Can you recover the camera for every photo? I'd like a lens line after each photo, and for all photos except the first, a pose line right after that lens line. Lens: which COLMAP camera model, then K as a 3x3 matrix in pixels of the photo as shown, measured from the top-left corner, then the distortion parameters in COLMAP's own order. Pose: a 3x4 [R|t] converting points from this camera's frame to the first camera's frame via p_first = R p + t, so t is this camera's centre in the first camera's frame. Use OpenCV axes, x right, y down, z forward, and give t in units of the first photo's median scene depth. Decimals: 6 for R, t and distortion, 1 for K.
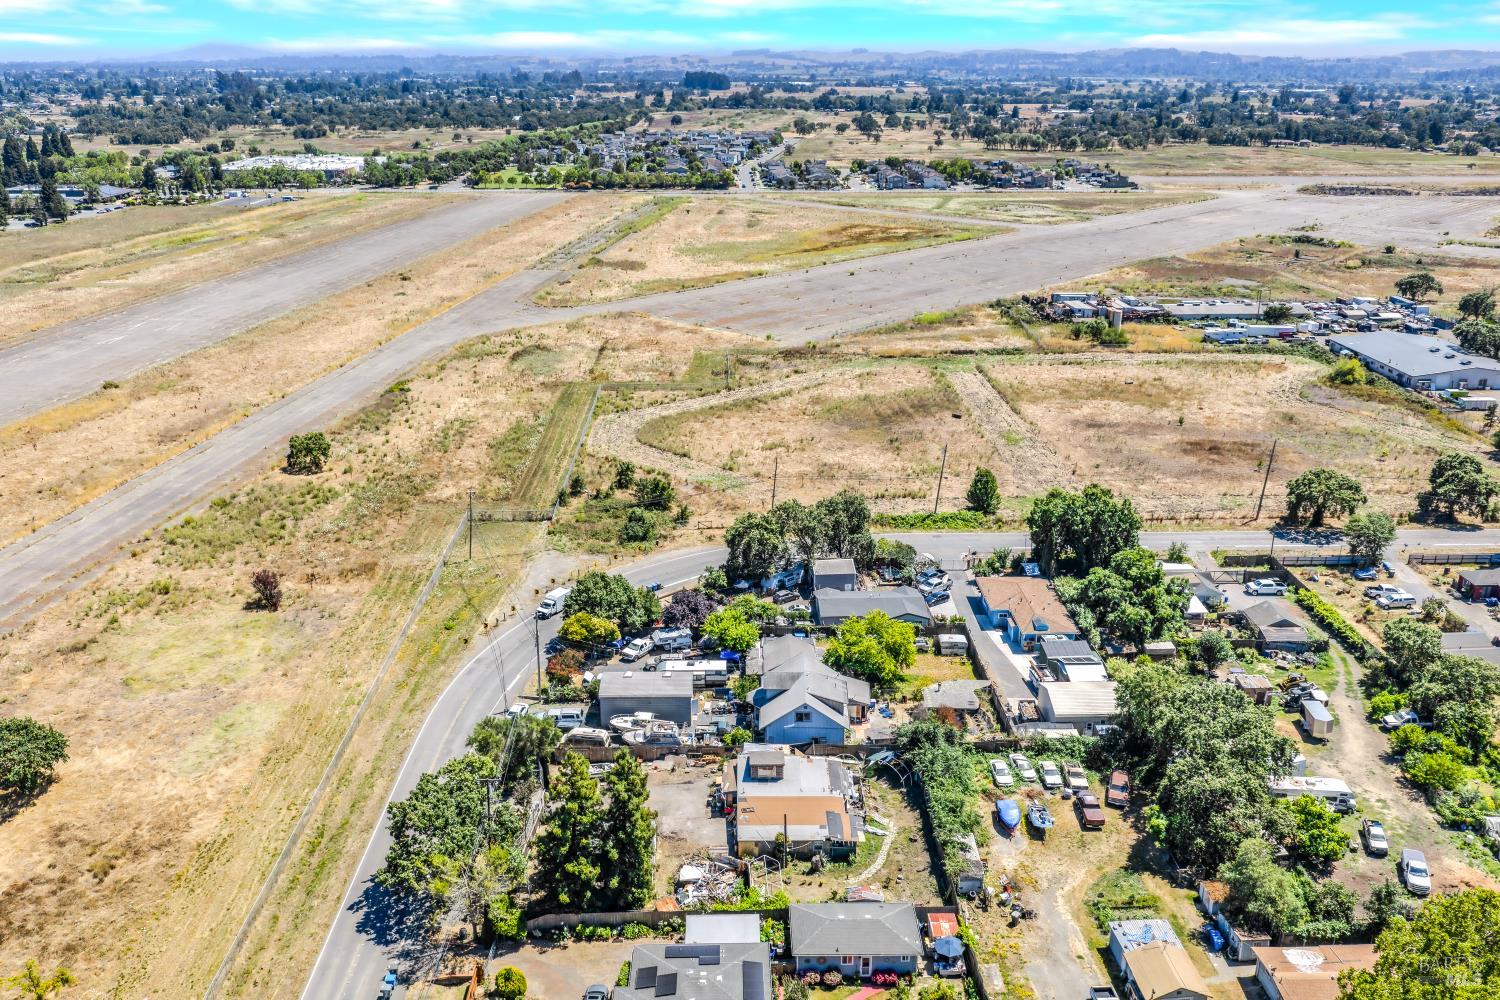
lens RADIAL K [[1242.5, 0, 752.0], [0, 1242.5, 499.9], [0, 0, 1]] dist [0.009674, -0.008298]
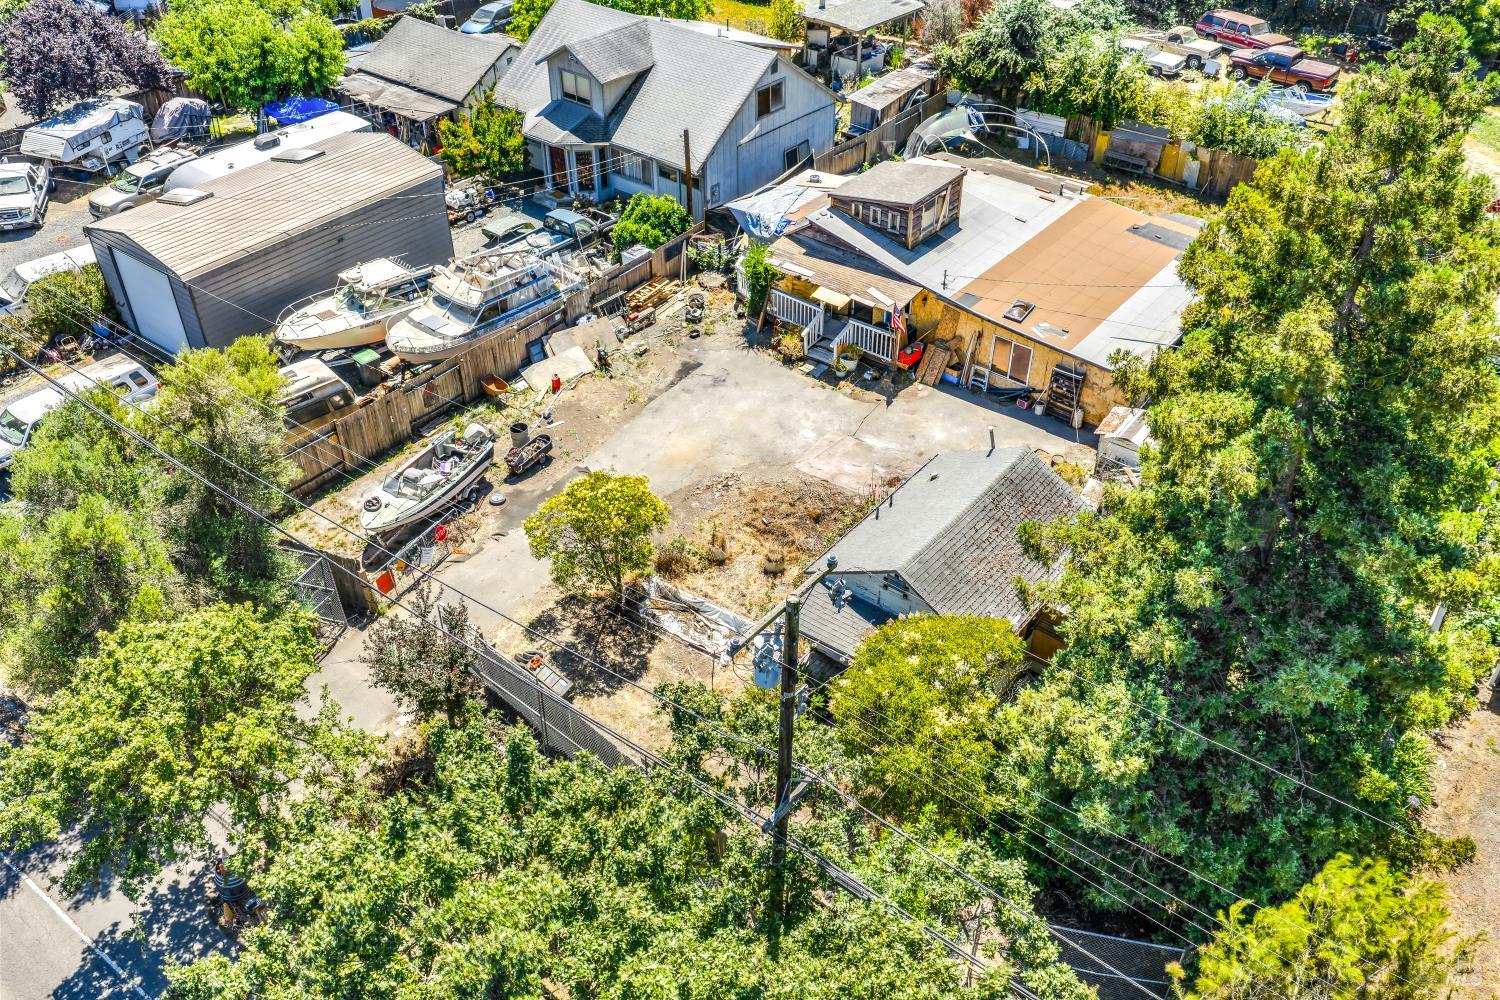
lens RADIAL K [[1242.5, 0, 751.7], [0, 1242.5, 491.4], [0, 0, 1]] dist [0.009674, -0.008298]
pose [[0.625865, -0.476075, 0.617775, -0.266052], [0.262509, 0.874458, 0.407936, 0.133804], [-0.734426, -0.093141, 0.672267, 0.801700]]
